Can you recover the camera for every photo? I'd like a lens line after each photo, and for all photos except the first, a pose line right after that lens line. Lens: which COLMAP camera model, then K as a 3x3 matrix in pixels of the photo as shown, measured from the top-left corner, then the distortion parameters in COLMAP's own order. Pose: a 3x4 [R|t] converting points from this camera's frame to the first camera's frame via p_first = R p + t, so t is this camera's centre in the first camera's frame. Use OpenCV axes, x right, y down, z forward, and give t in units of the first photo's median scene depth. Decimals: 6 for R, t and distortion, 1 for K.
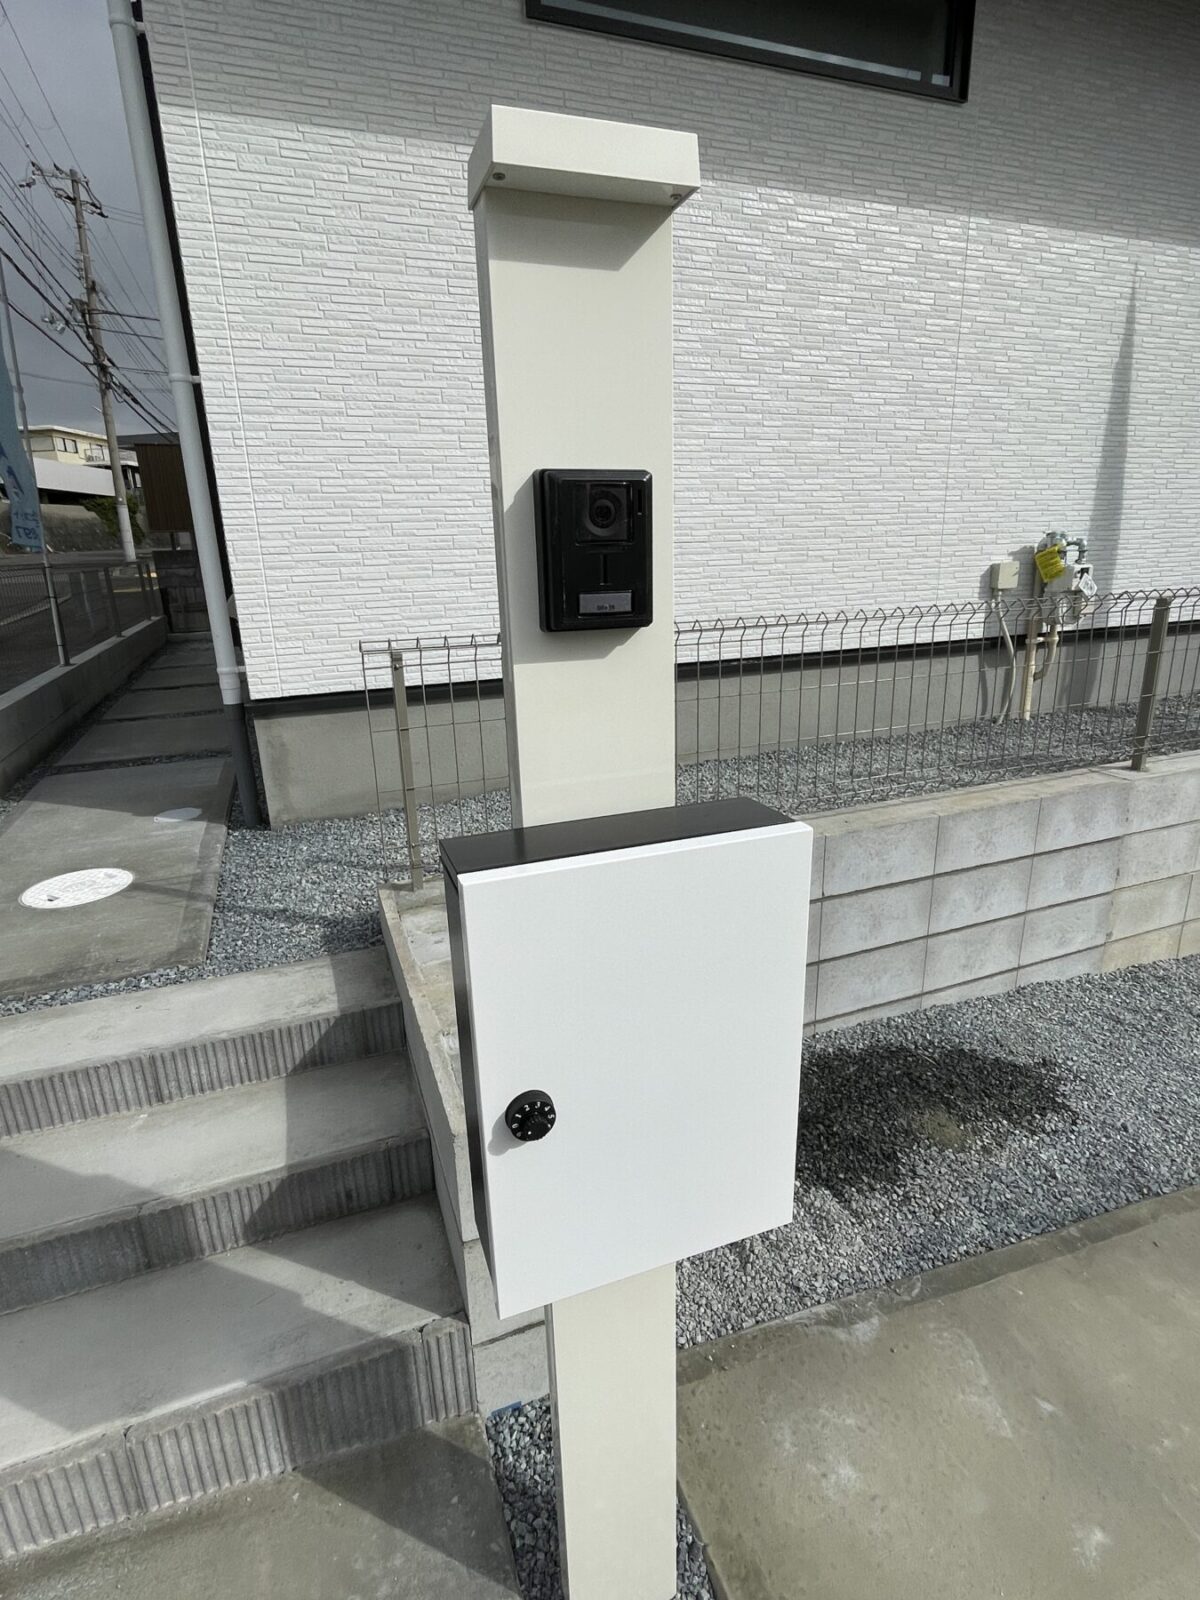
lens RADIAL K [[812.5, 0, 600.0], [0, 812.5, 800.0], [0, 0, 1]] dist [-0.003474, -0.000136]
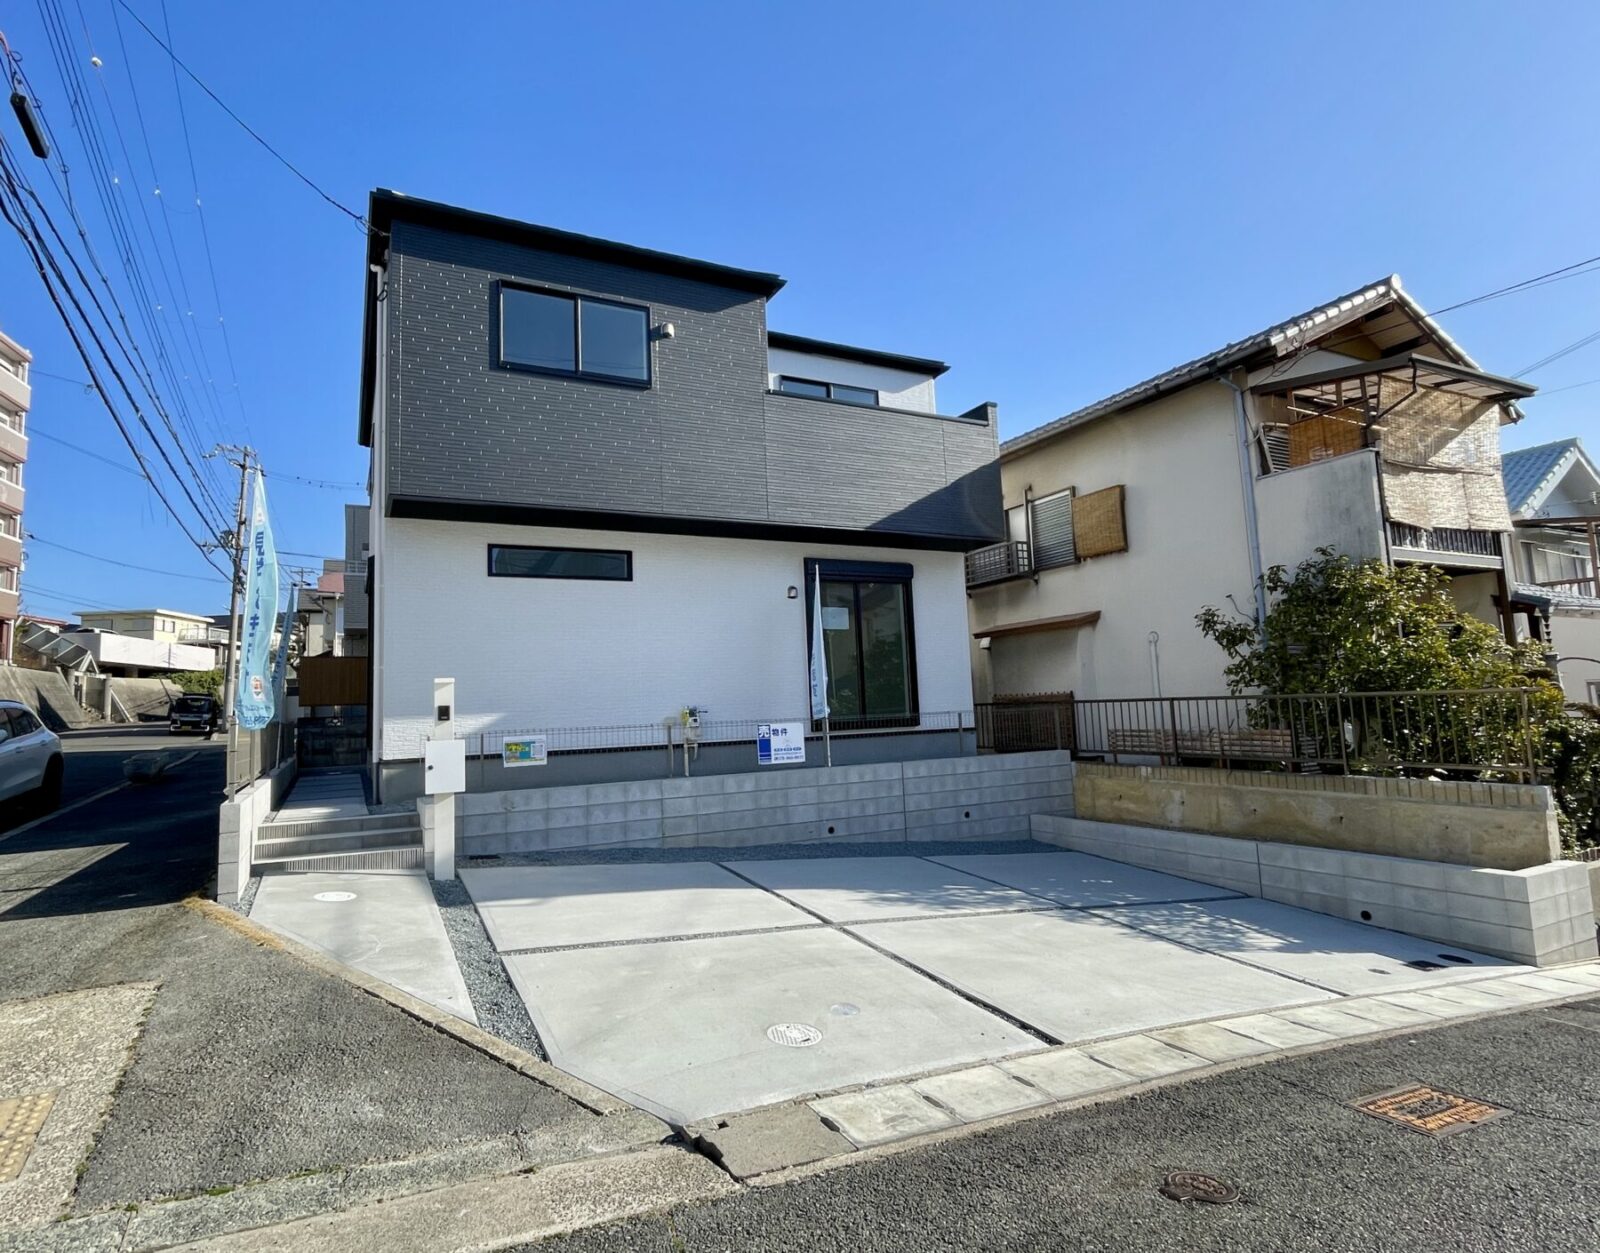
lens RADIAL K [[848.8, 0, 764.6], [0, 848.8, 625.9], [0, 0, 1]] dist [-0.001188, -0.001367]
pose [[0.995792, 0.000659, 0.091636, 0.733074], [0.035404, 0.919564, -0.391341, 0.726572], [-0.084523, 0.392939, 0.915672, -2.304468]]
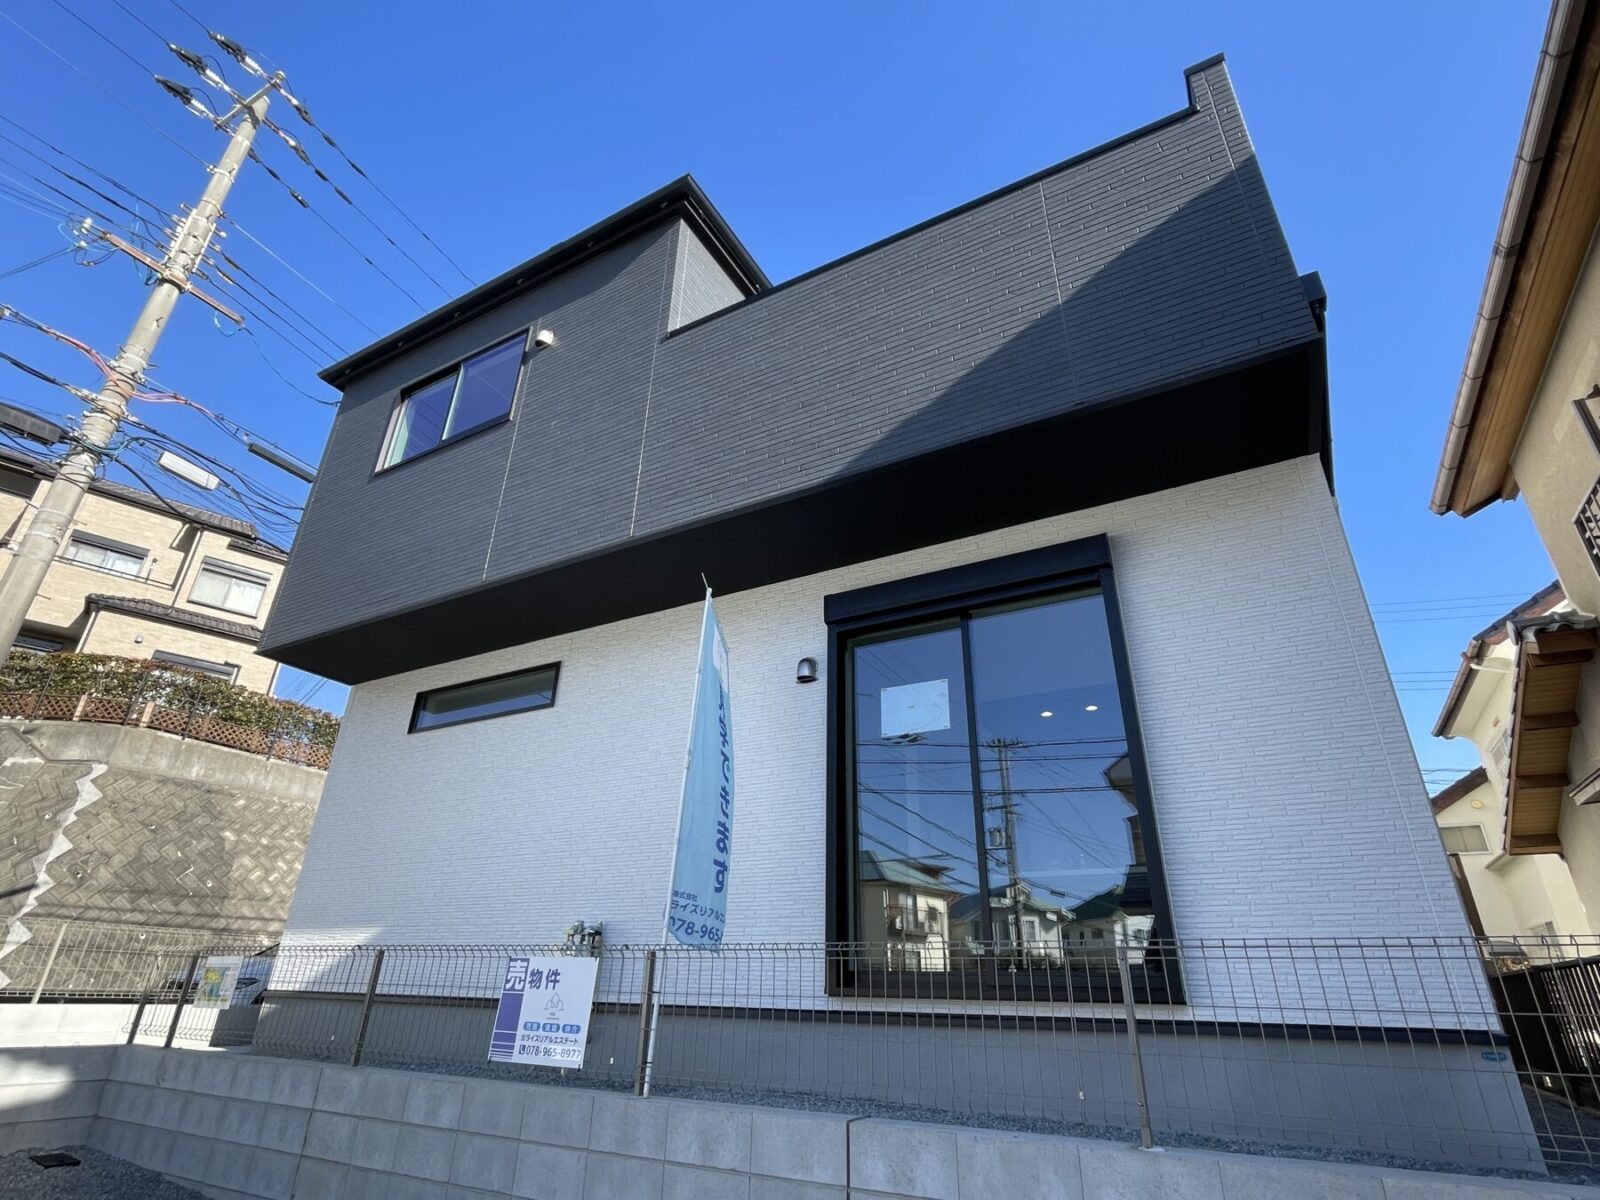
lens RADIAL K [[812.5, 0, 800.0], [0, 812.5, 600.0], [0, 0, 1]] dist [-0.003474, -0.000136]
pose [[0.636816, -0.295745, -0.712039, 2.603568], [-0.265947, 0.782575, -0.562893, -0.092372], [0.723697, 0.547824, 0.419704, 0.486402]]
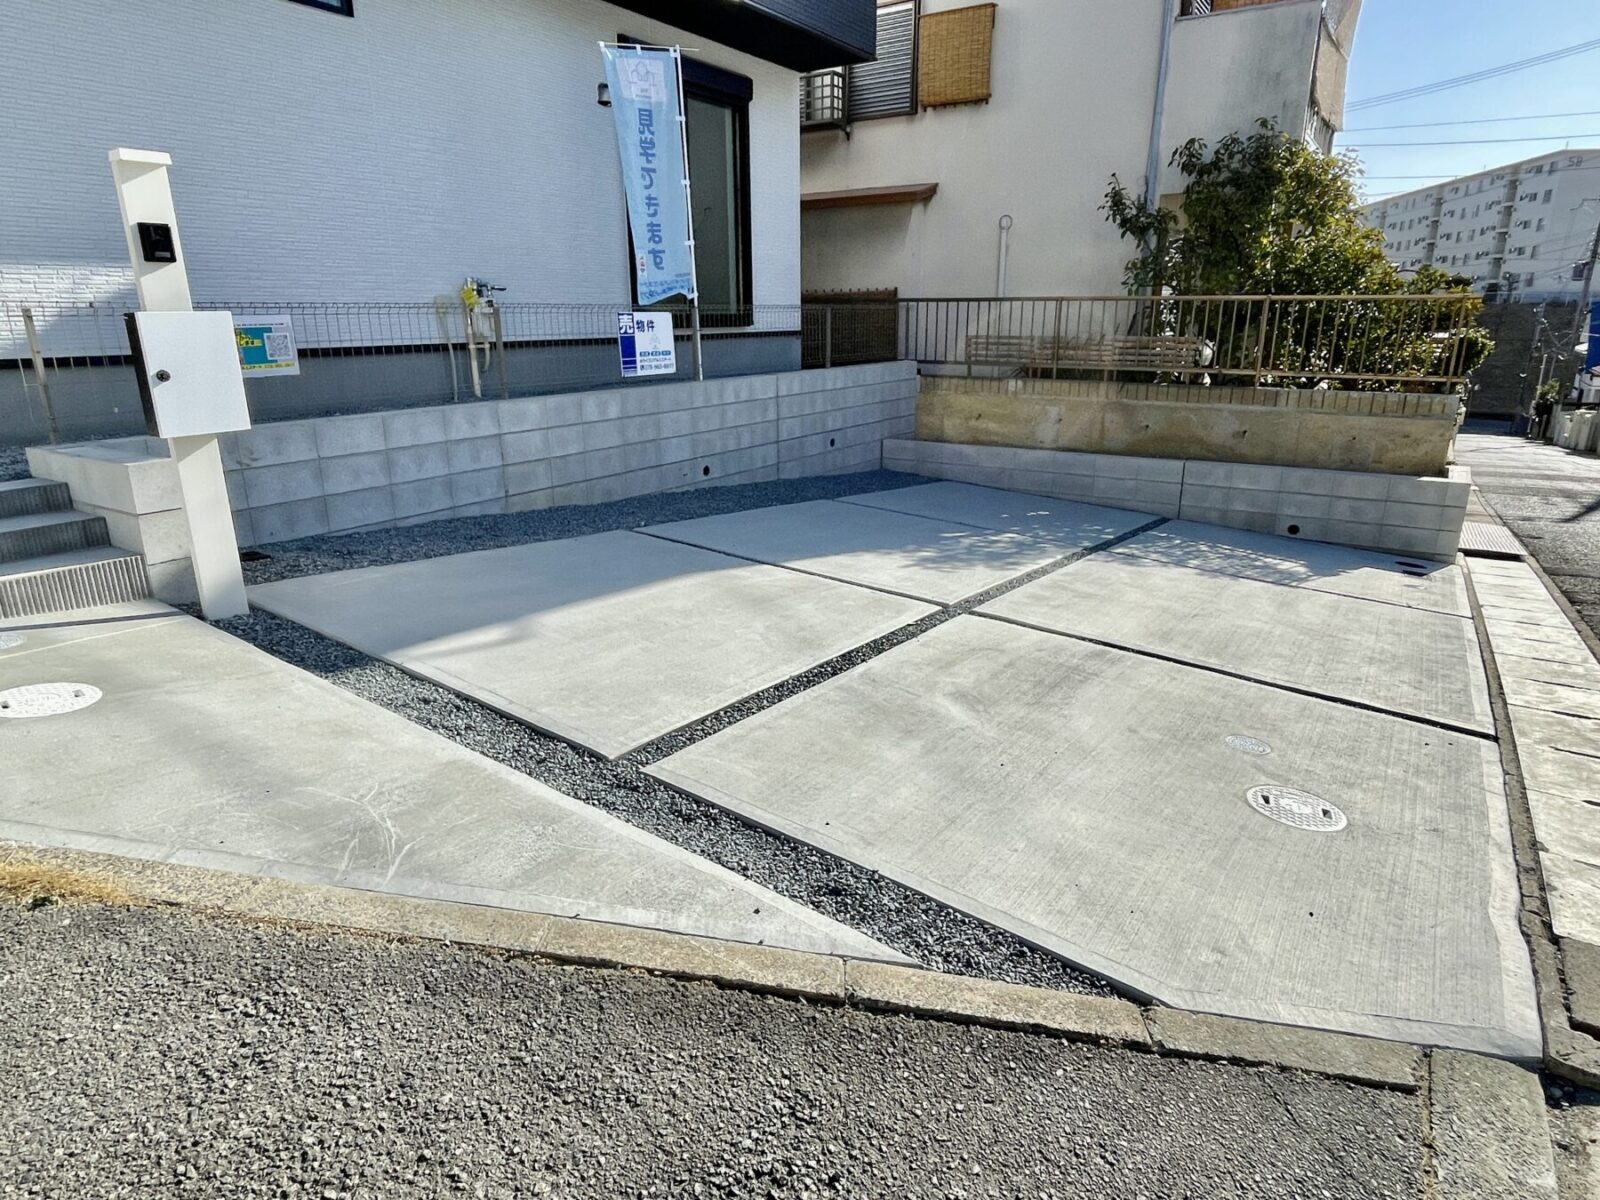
lens RADIAL K [[933.1, 0, 800.0], [0, 933.1, 600.0], [0, 0, 1]] dist [0.001176, 0.000307]
pose [[0.811071, -0.149407, 0.565545, -0.077007], [0.156636, 0.986996, 0.036110, 0.453959], [-0.563586, 0.059297, 0.823926, -1.154242]]
